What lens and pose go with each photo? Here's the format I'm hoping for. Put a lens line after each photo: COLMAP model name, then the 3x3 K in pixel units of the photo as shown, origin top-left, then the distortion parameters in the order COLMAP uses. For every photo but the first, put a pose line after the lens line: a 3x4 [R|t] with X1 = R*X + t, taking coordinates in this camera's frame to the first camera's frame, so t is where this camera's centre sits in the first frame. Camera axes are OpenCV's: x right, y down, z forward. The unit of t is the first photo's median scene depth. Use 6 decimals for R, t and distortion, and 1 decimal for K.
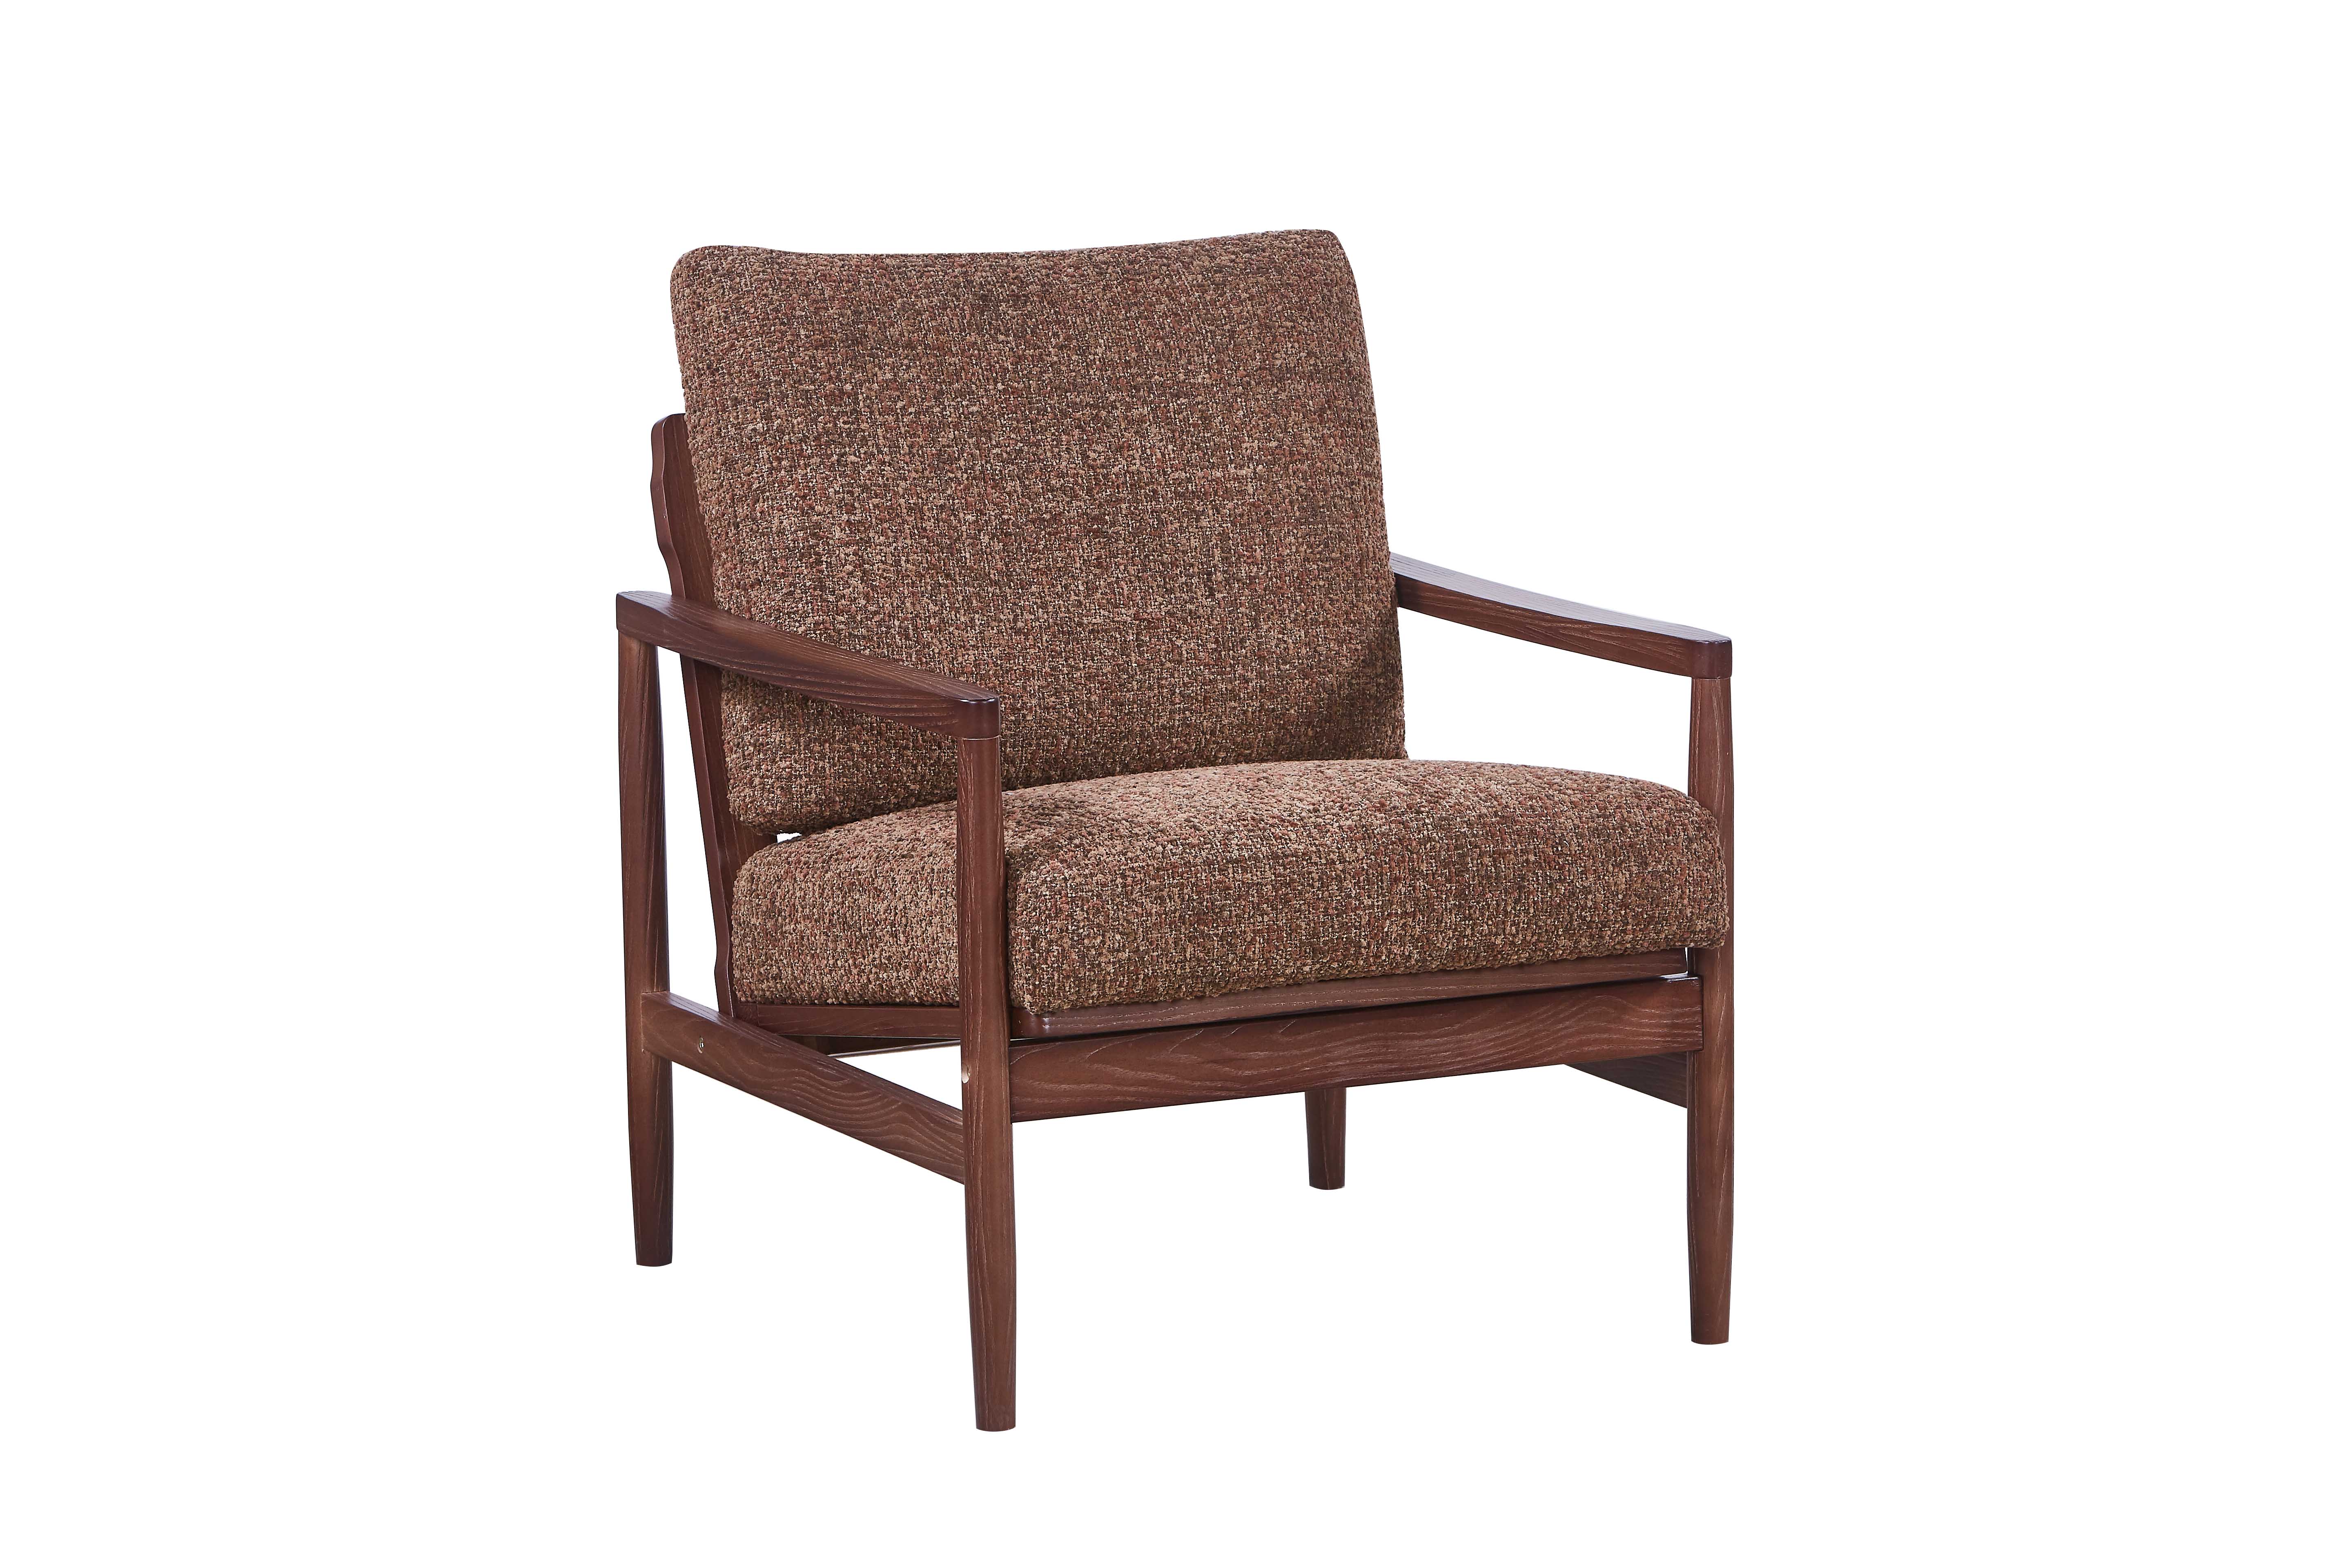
lens RADIAL K [[8527.9, 0, 1176.0], [0, 8527.9, 784.0], [0, 0, 1]] dist [-0.000395, 0.809969]
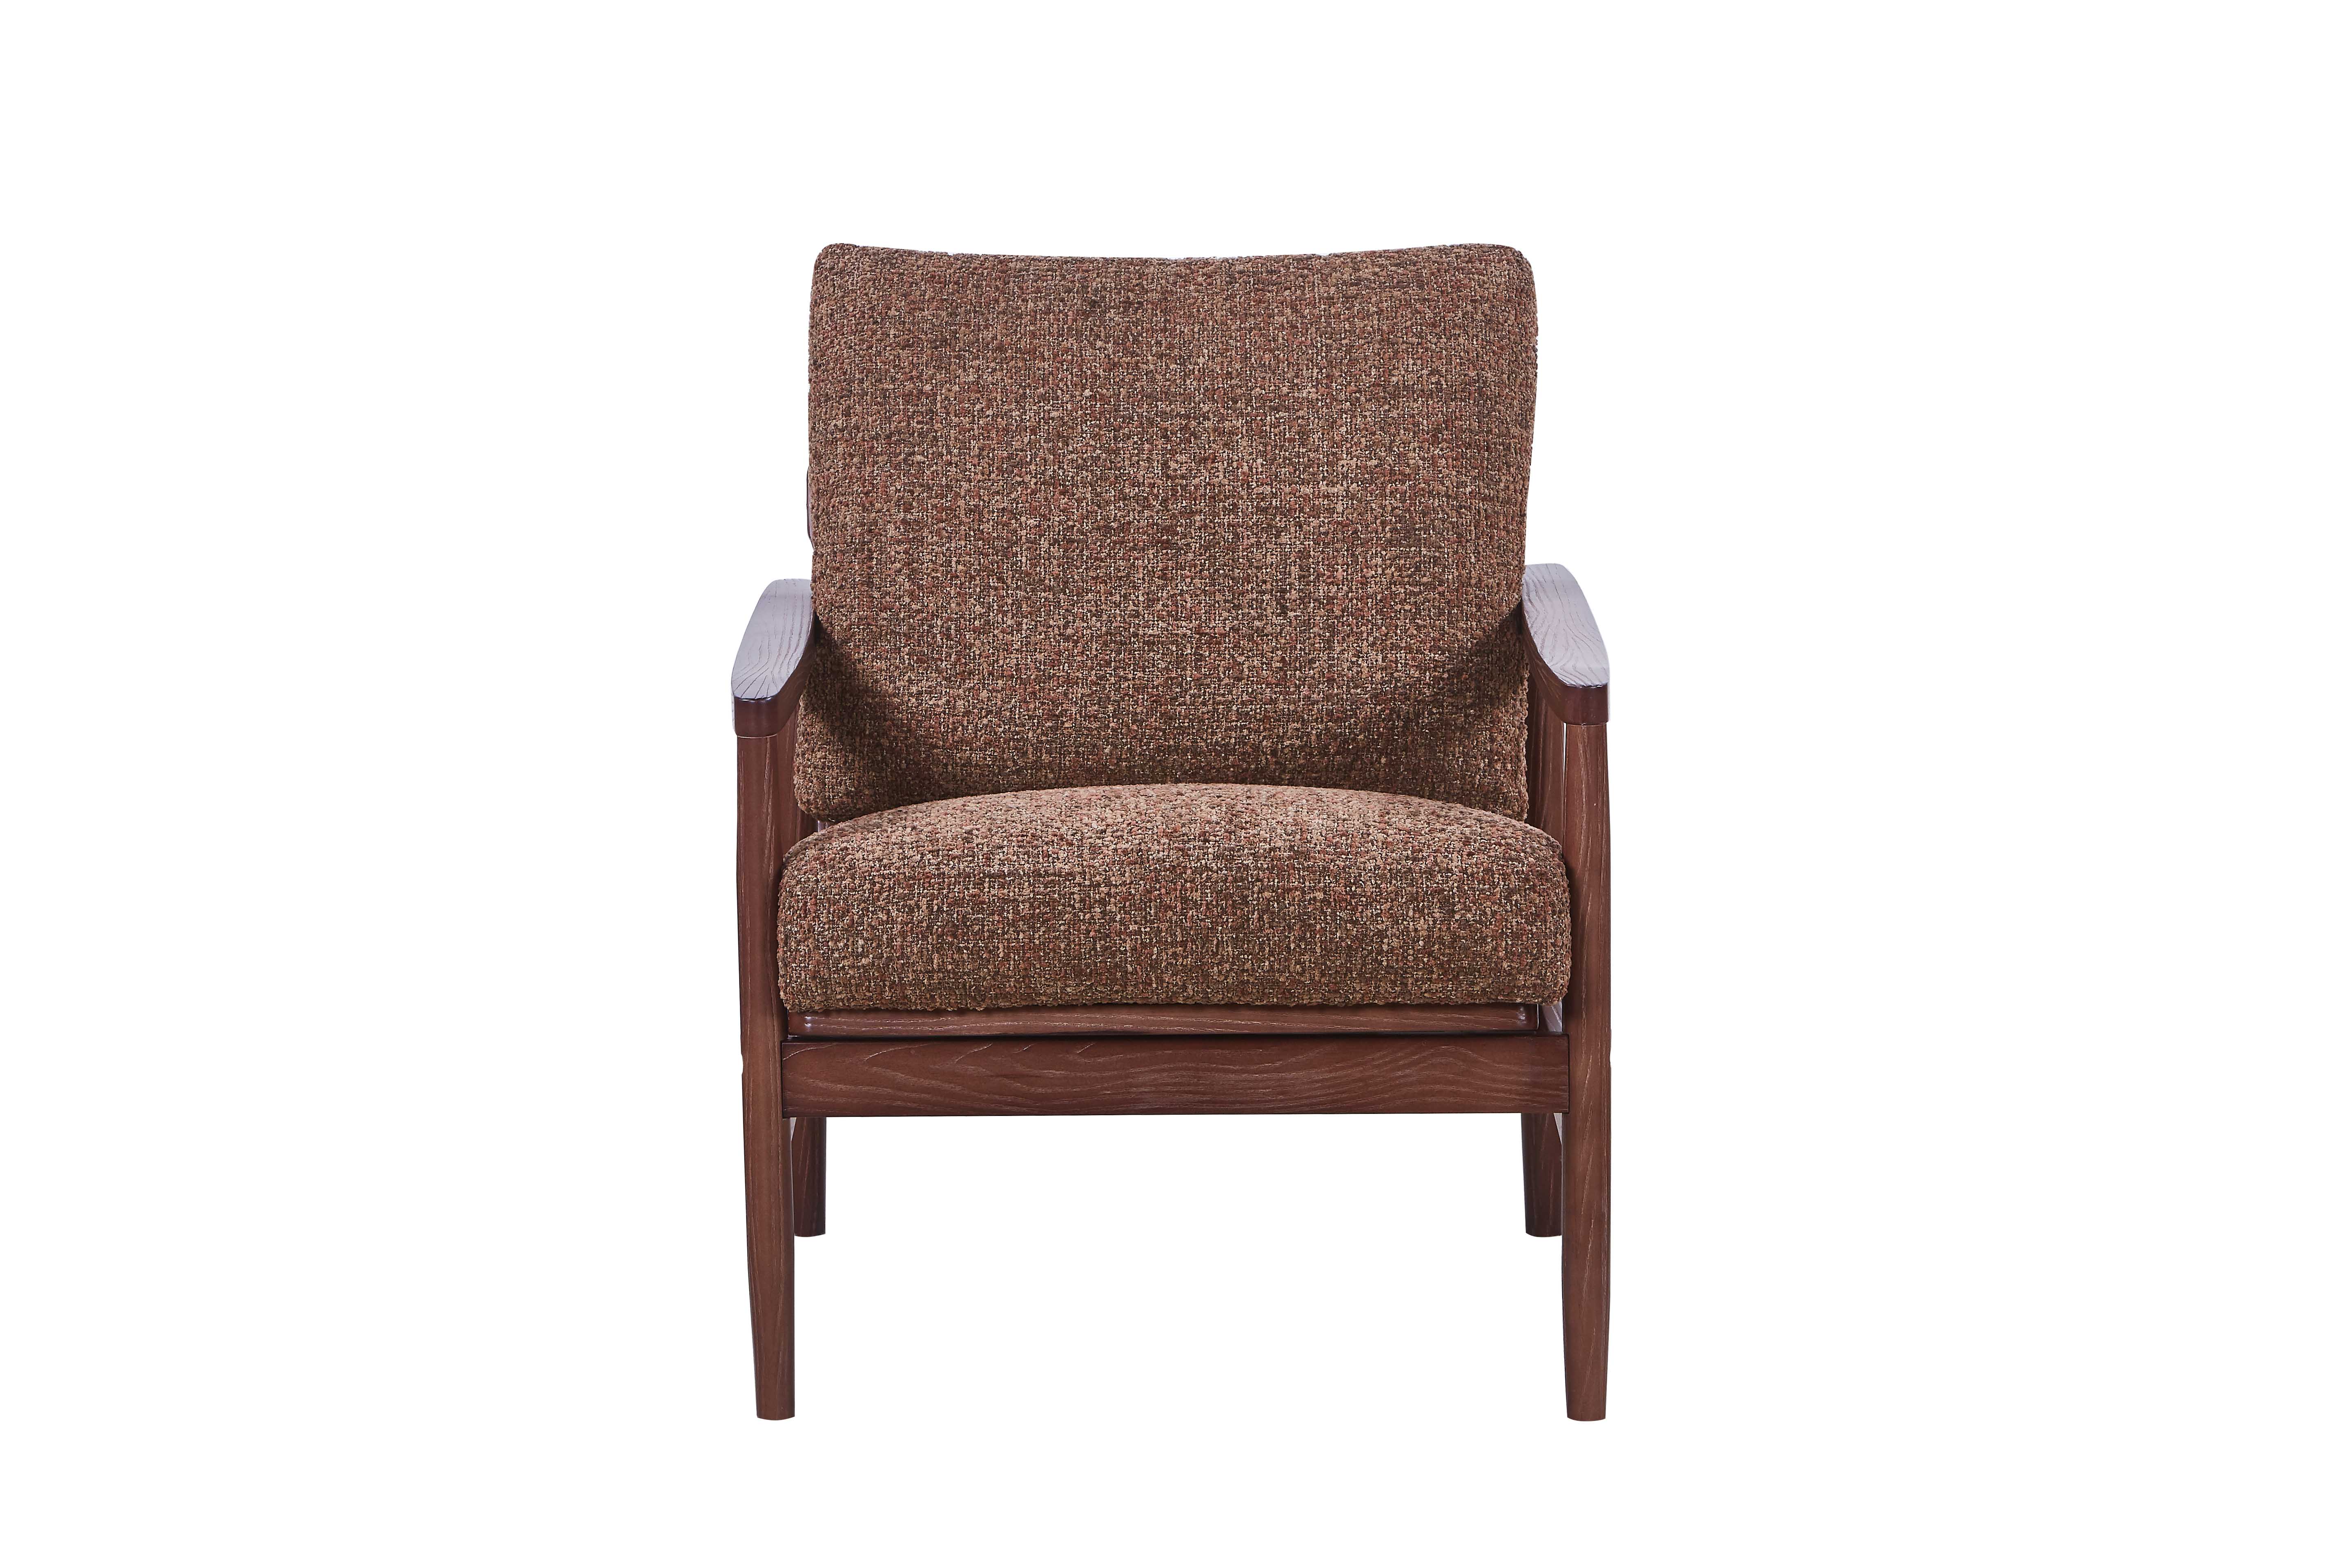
lens RADIAL K [[8527.9, 0, 1176.0], [0, 8527.9, 784.0], [0, 0, 1]] dist [-0.000395, 0.809969]
pose [[0.804501, 0.063099, -0.590590, 0.583973], [-0.061623, 0.997842, 0.022668, -0.024328], [0.590746, 0.018158, 0.806653, 0.202738]]
